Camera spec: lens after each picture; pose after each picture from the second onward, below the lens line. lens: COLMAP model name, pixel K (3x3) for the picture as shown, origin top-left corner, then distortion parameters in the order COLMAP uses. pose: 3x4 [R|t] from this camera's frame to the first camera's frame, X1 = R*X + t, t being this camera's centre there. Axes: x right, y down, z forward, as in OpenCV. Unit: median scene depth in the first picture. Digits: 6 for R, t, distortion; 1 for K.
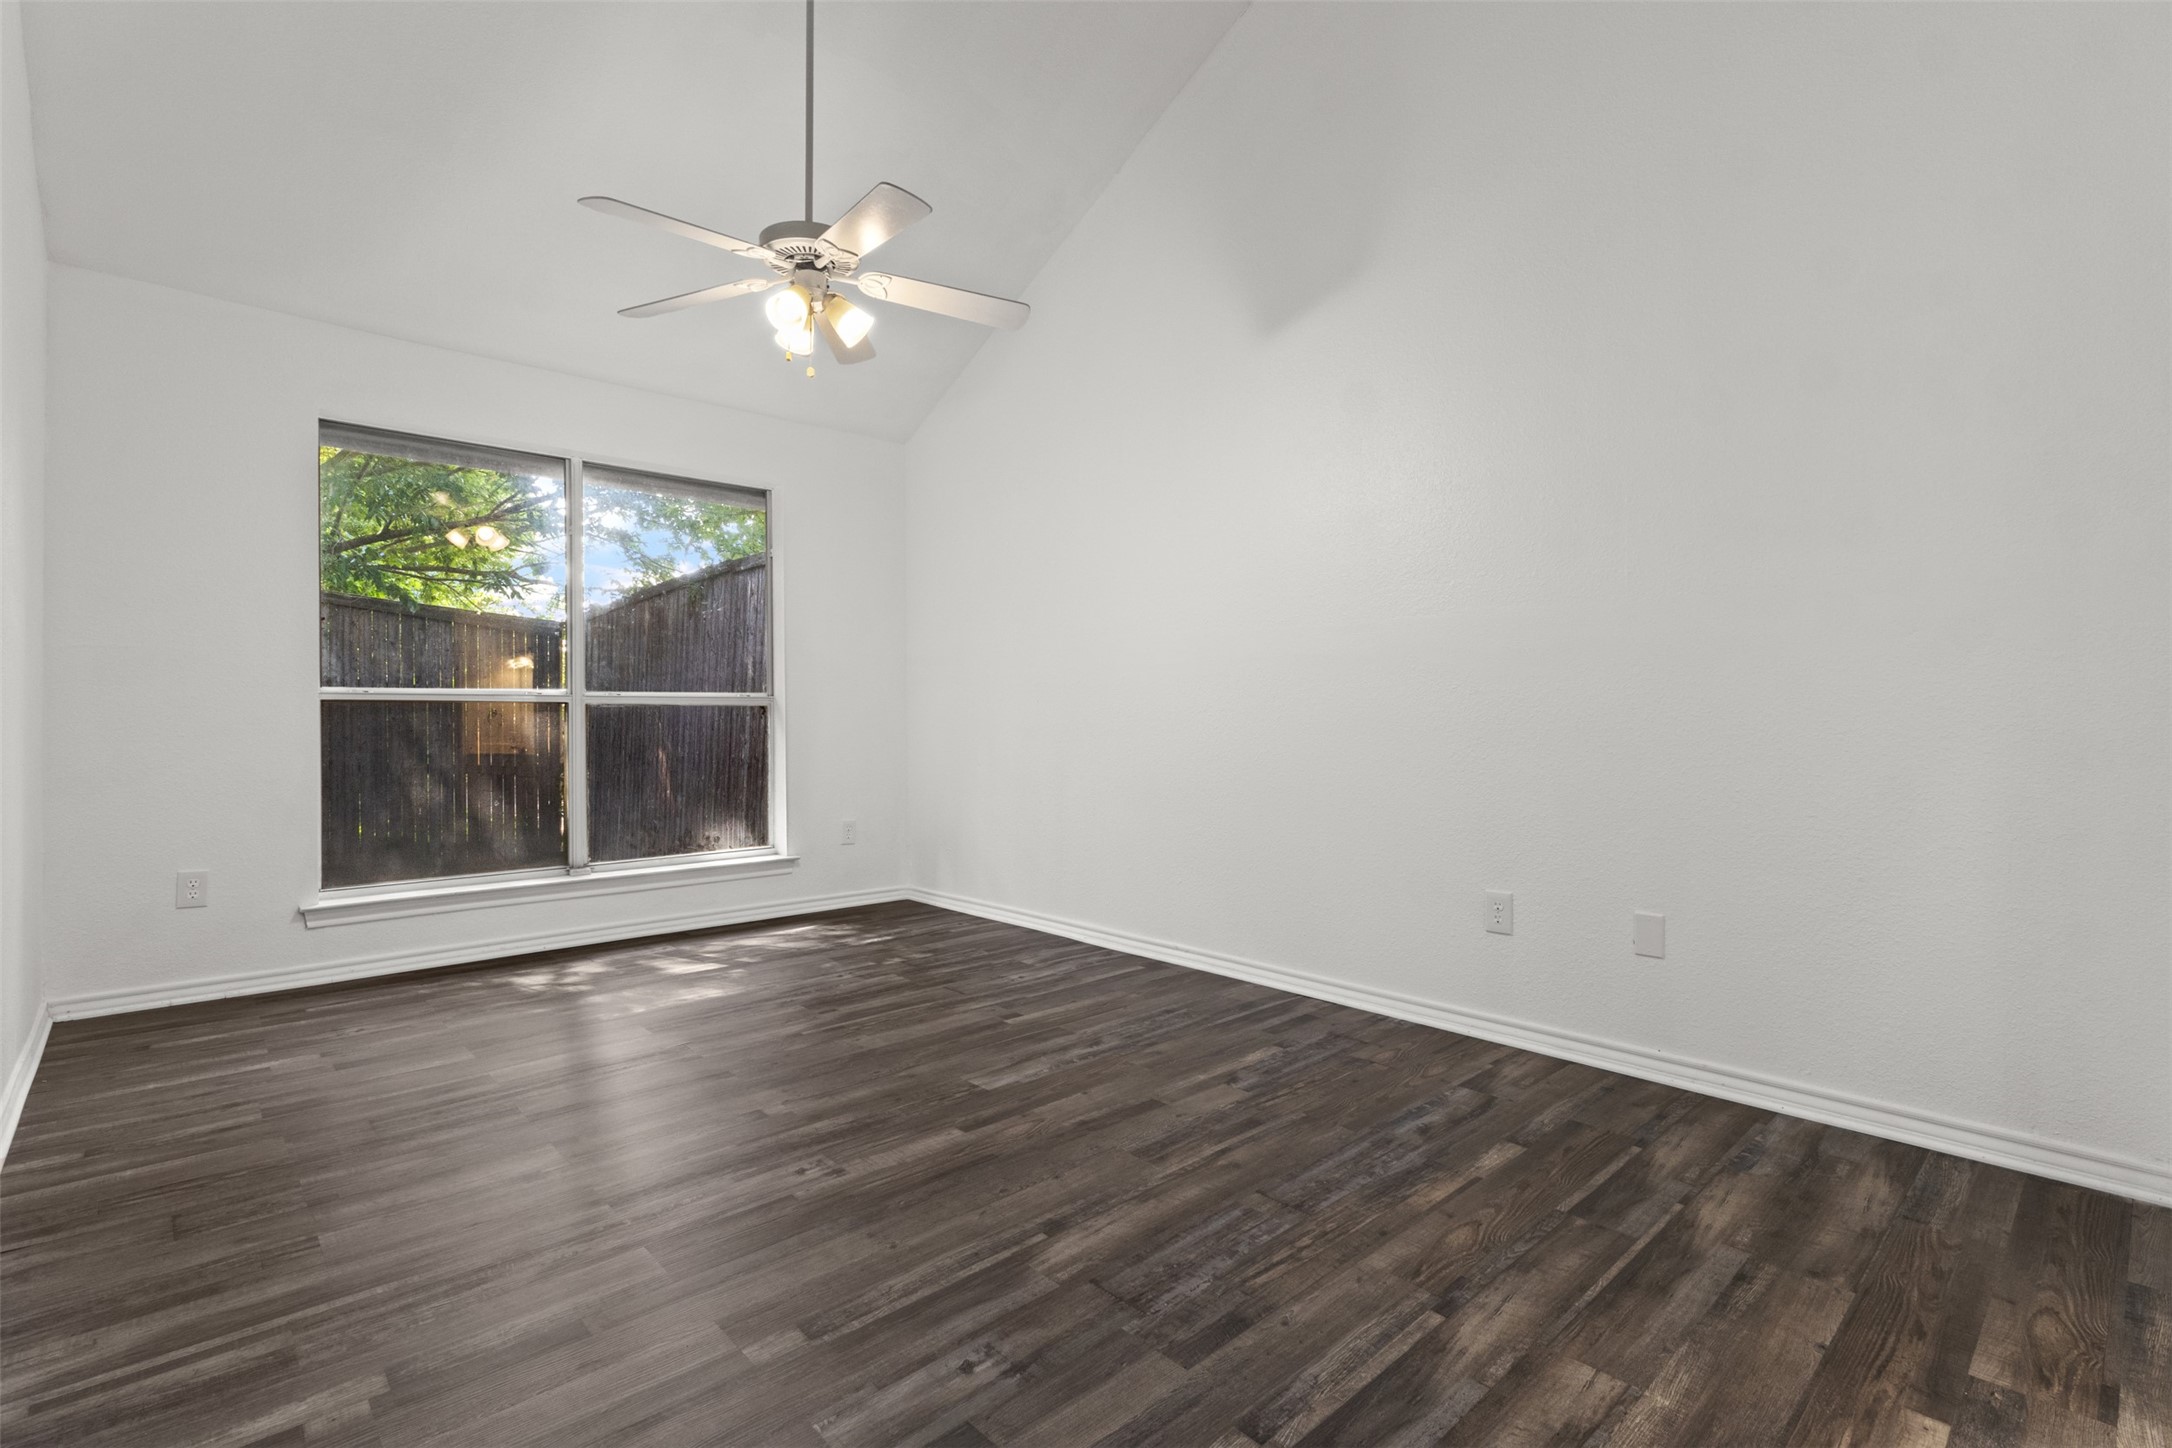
lens RADIAL K [[1003.7, 0, 1086.6], [0, 1003.7, 721.1], [0, 0, 1]] dist [0.000063, 0.001313]
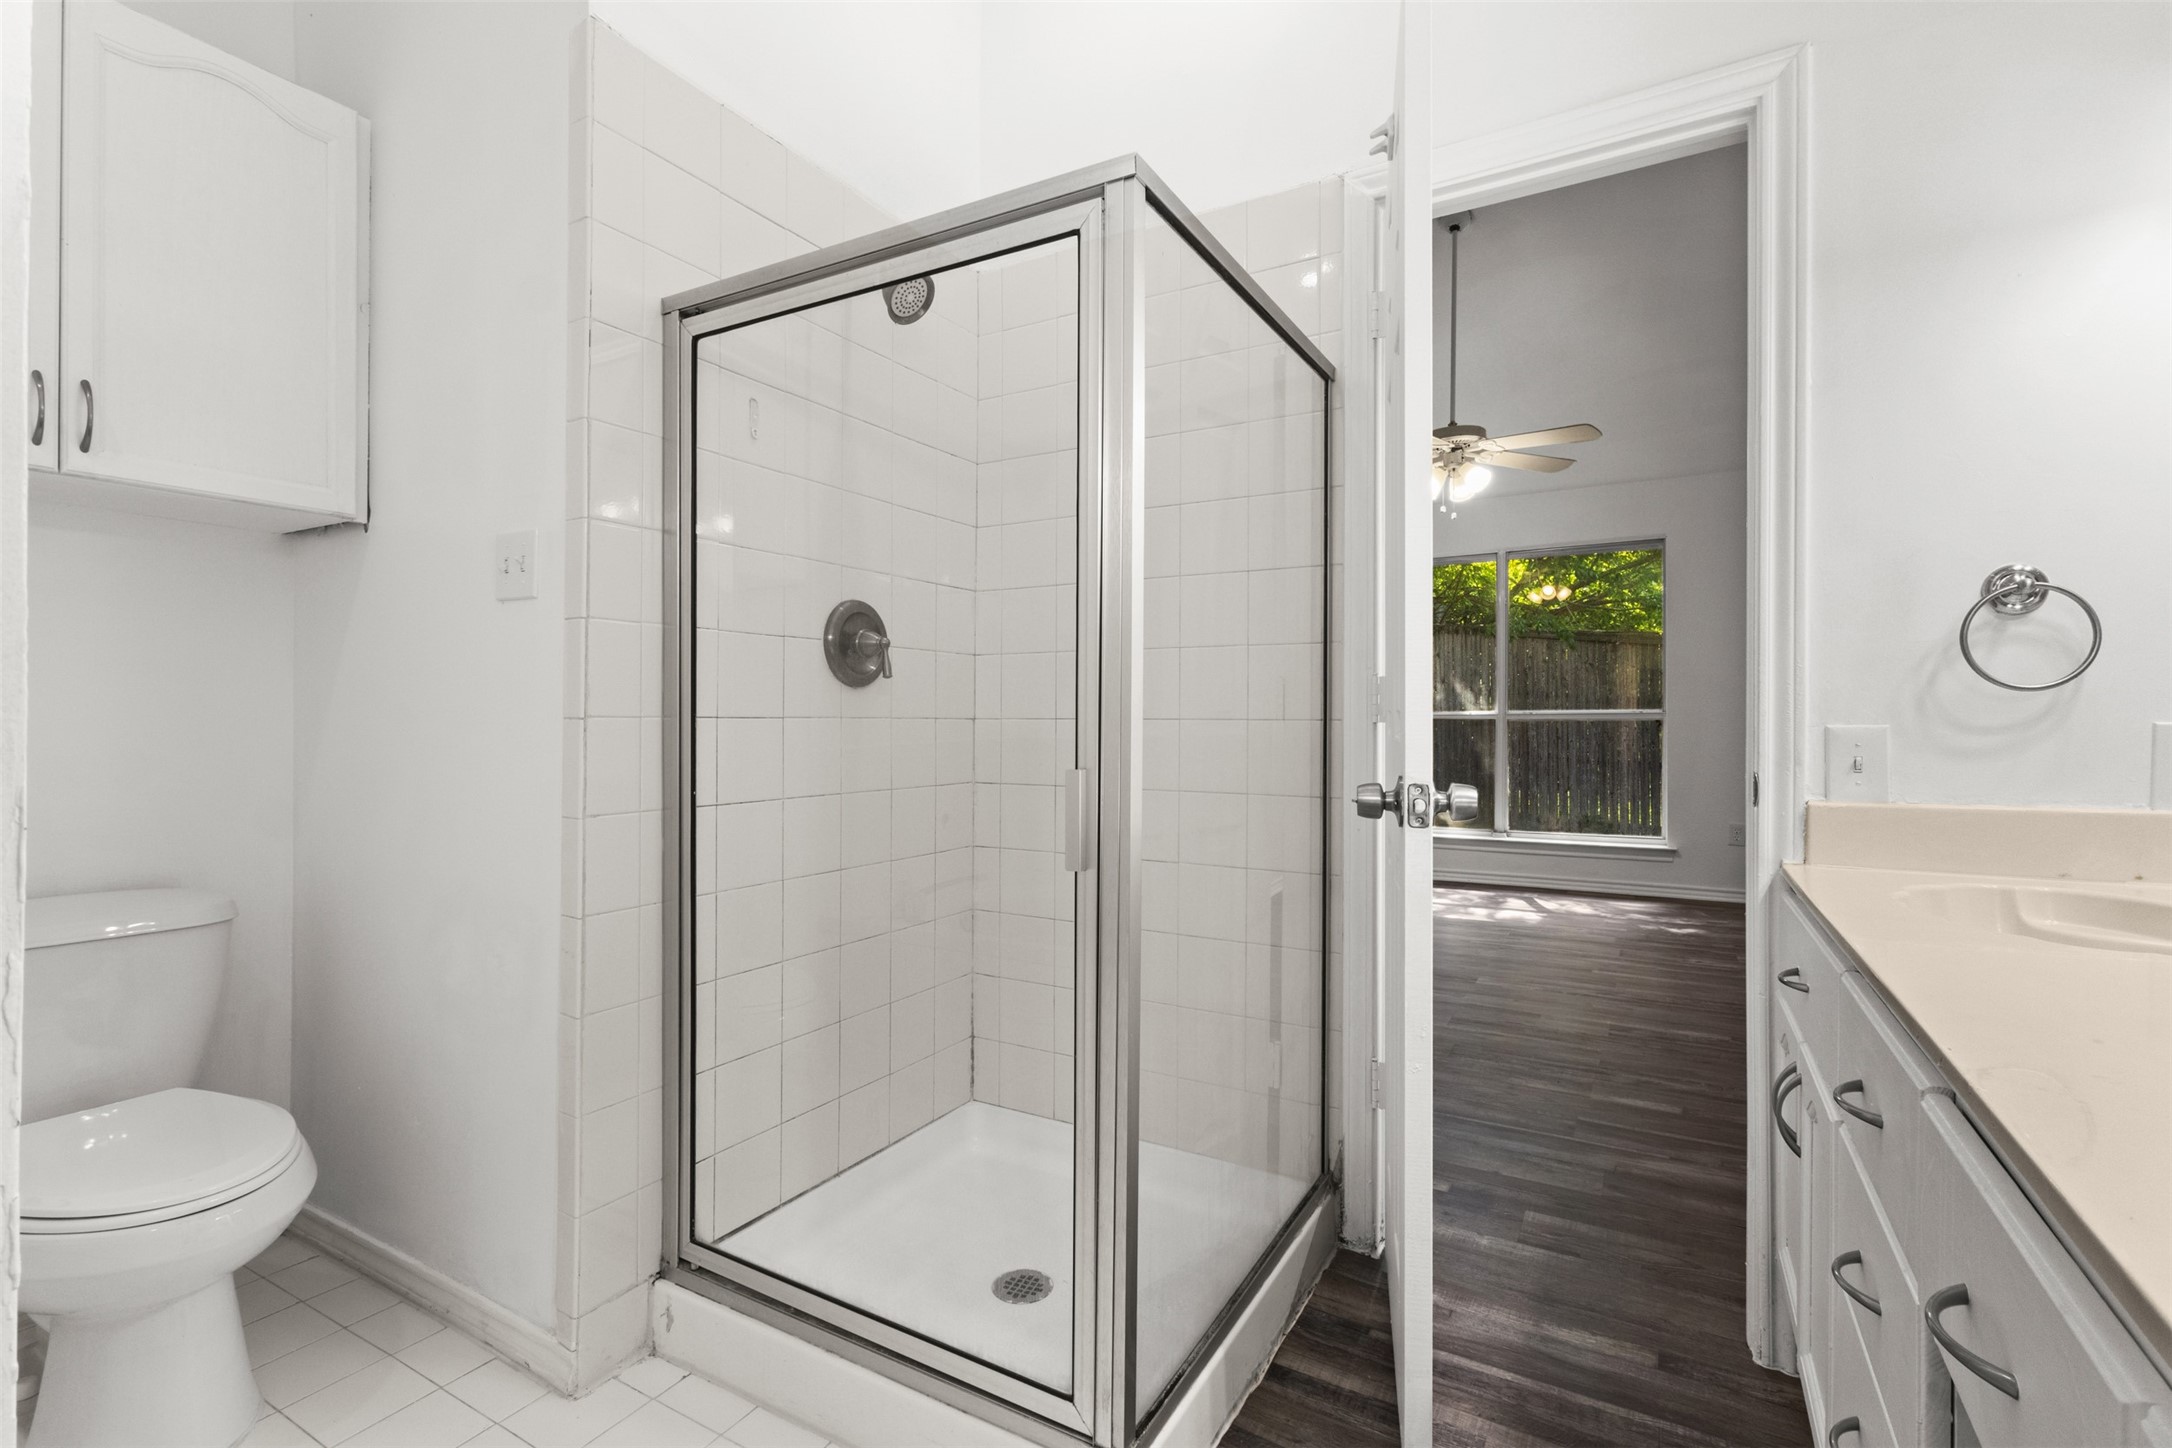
lens RADIAL K [[1003.7, 0, 1079.8], [0, 1003.7, 713.8], [0, 0, 1]] dist [0.000063, 0.001313]
pose [[0.293034, 0.004638, -0.956091, 1.376753], [-0.004921, 0.999982, 0.003343, -0.052786], [0.956089, 0.003725, 0.293052, -0.037688]]
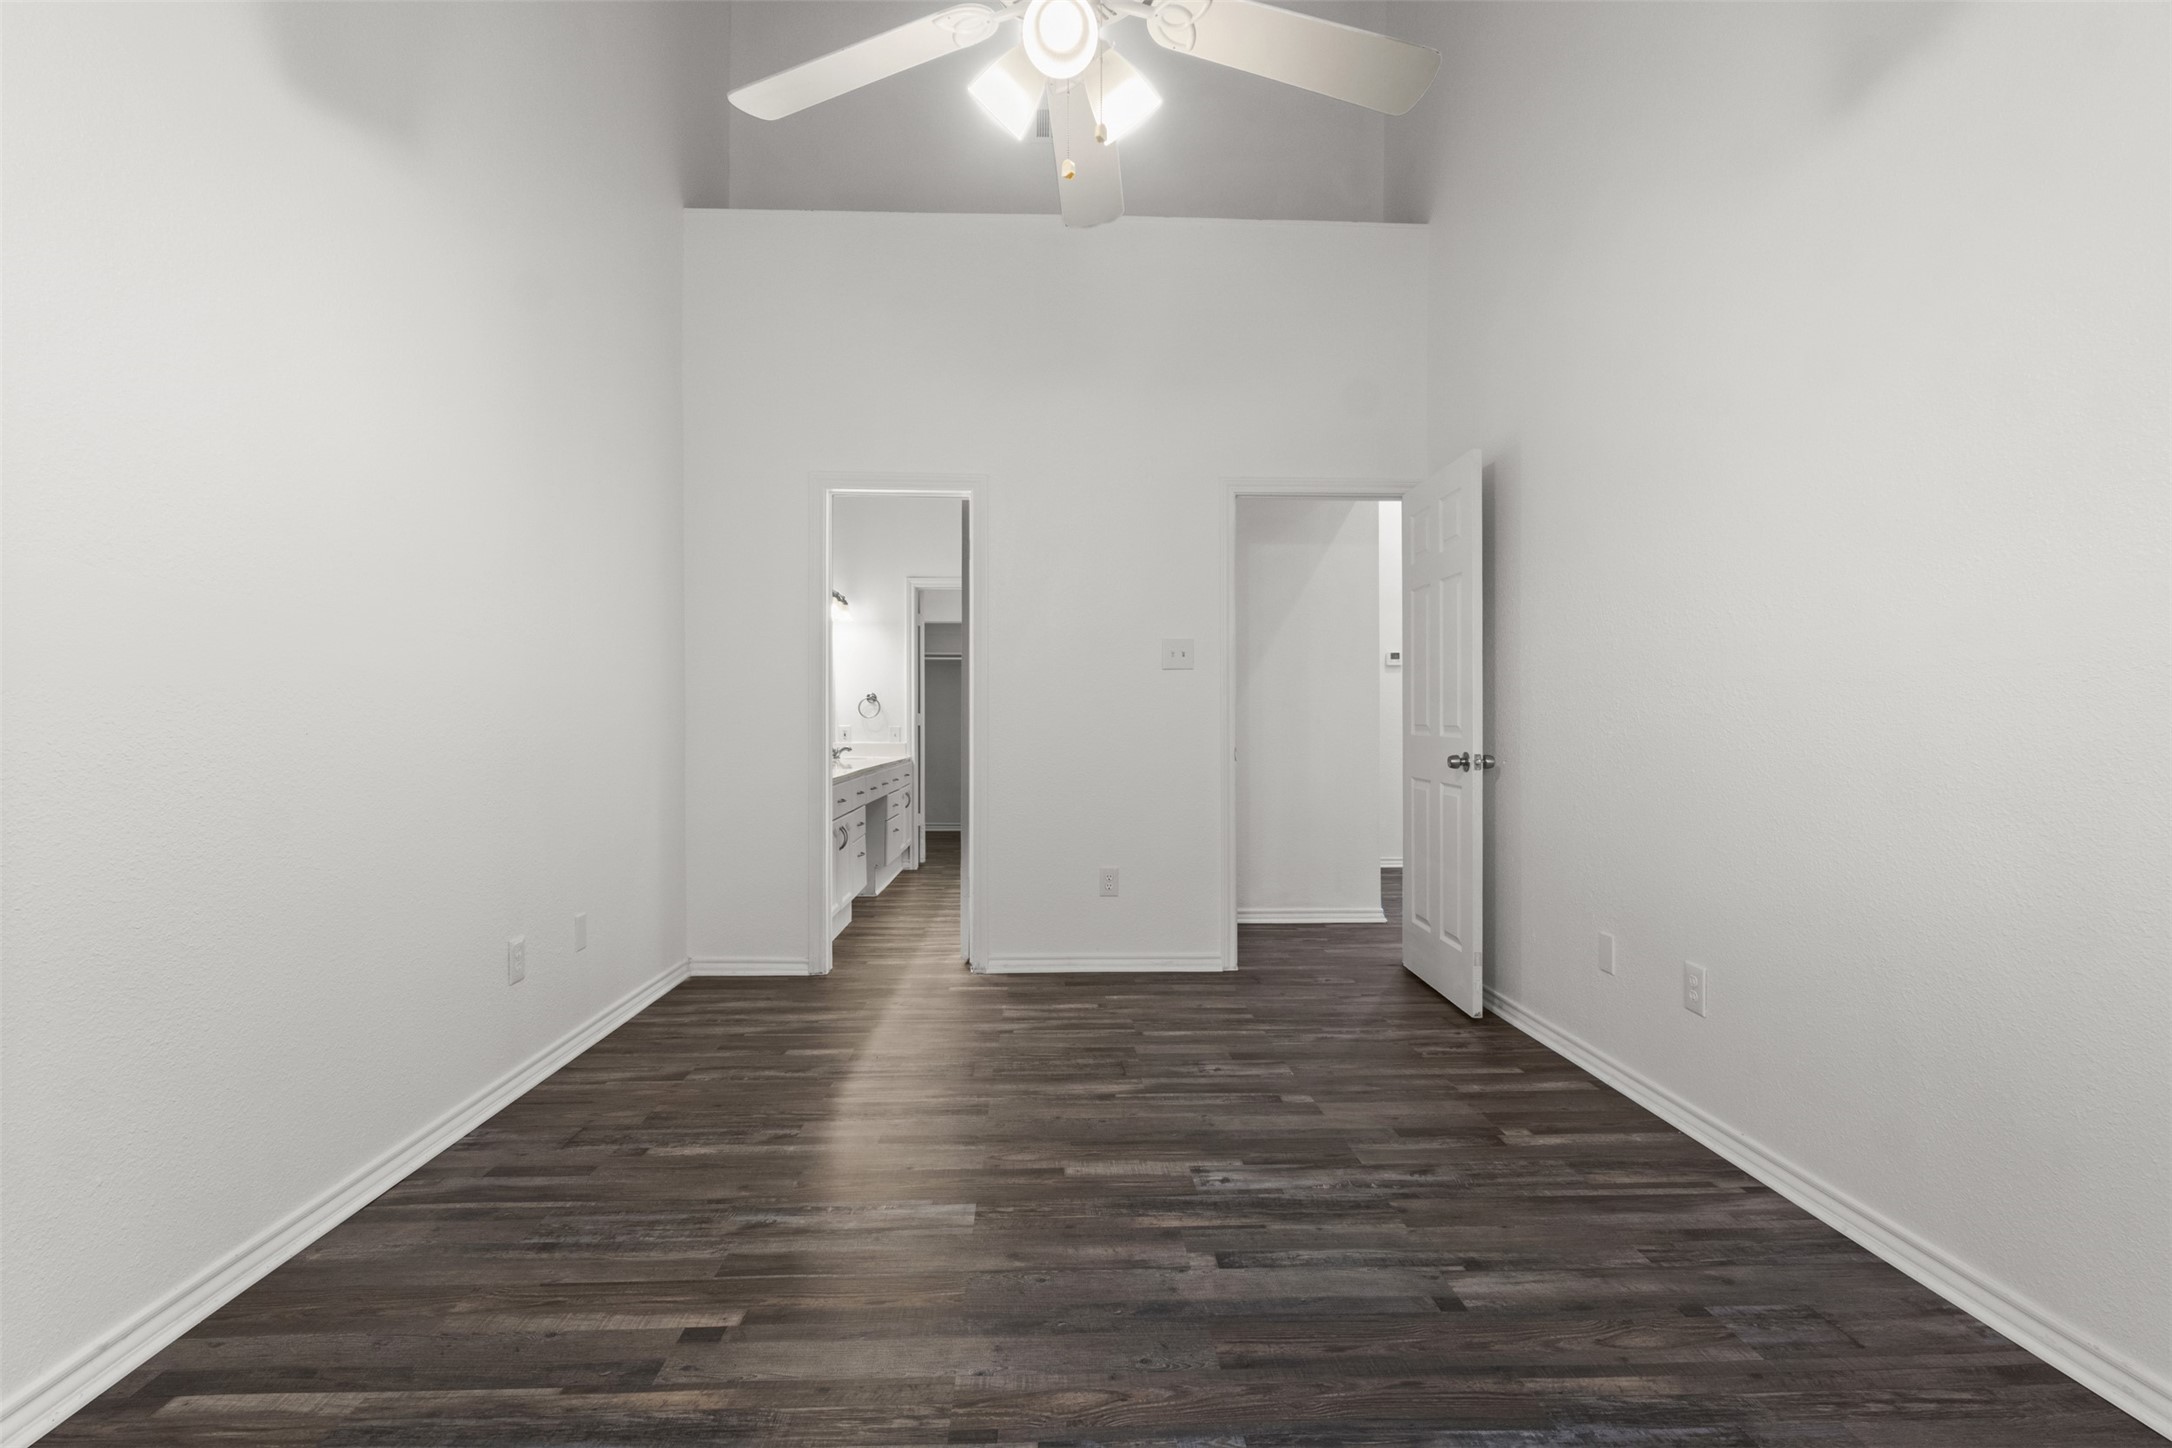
lens RADIAL K [[1003.7, 0, 1085.4], [0, 1003.7, 727.0], [0, 0, 1]] dist [0.000063, 0.001313]
pose [[-0.766117, -0.000698, 0.642700, -0.828960], [-0.000890, 1.000000, 0.000025, -0.043866], [-0.642700, -0.000553, -0.766118, 1.842643]]
